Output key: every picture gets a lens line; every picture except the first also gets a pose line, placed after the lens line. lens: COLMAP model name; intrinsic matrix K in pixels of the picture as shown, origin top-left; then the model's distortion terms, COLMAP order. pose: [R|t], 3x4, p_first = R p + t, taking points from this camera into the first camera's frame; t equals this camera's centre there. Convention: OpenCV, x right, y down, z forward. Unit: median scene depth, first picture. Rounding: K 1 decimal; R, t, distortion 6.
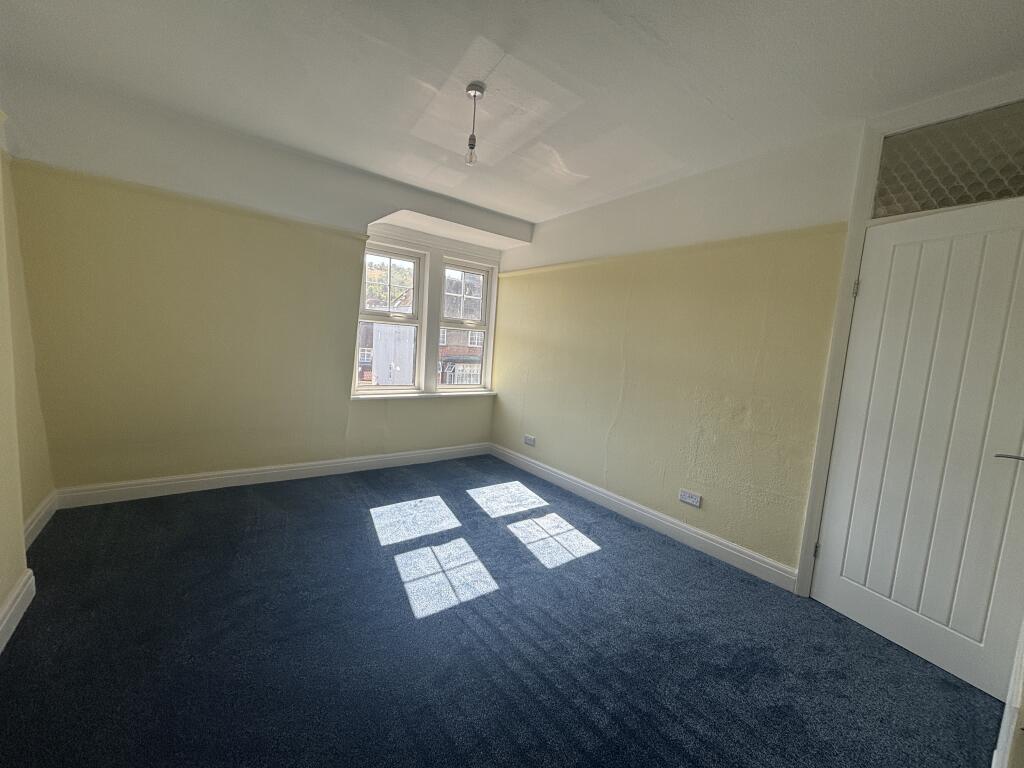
lens RADIAL K [[412.8, 0, 513.0], [0, 412.8, 382.1], [0, 0, 1]] dist [0.002329, -0.000098]
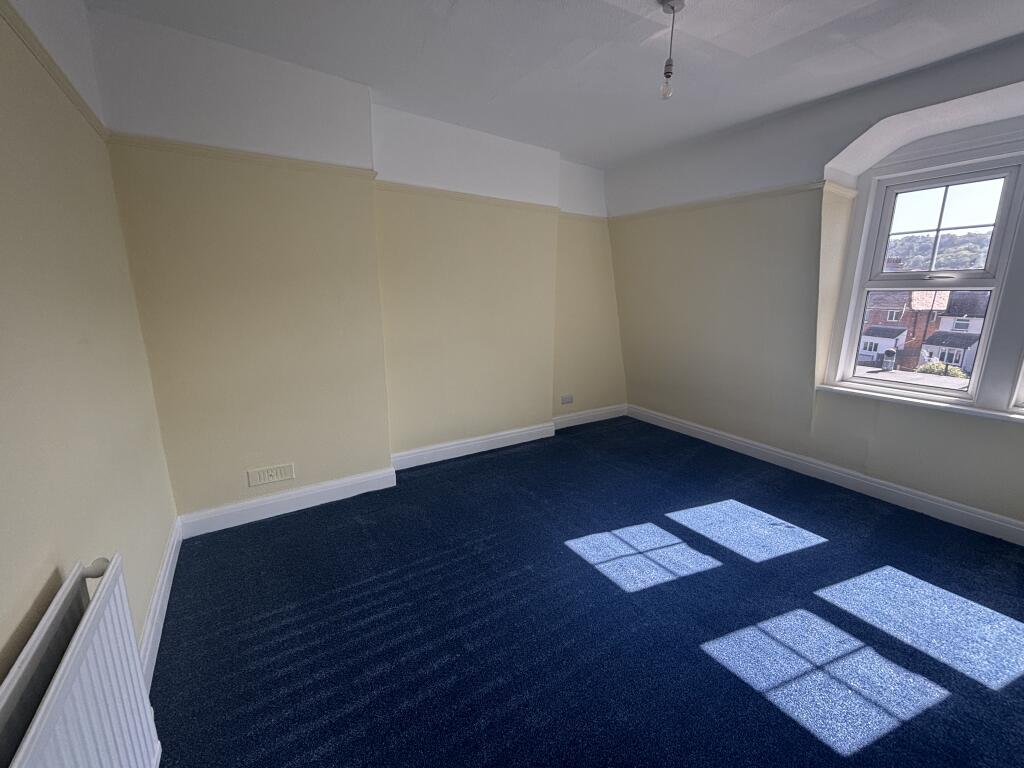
lens RADIAL K [[412.8, 0, 513.0], [0, 412.8, 382.1], [0, 0, 1]] dist [0.002329, -0.000098]
pose [[-0.078460, 0.138343, -0.987272, 0.562213], [-0.114614, 0.982506, 0.146783, -0.027173], [0.990307, 0.124672, -0.061232, 0.541979]]
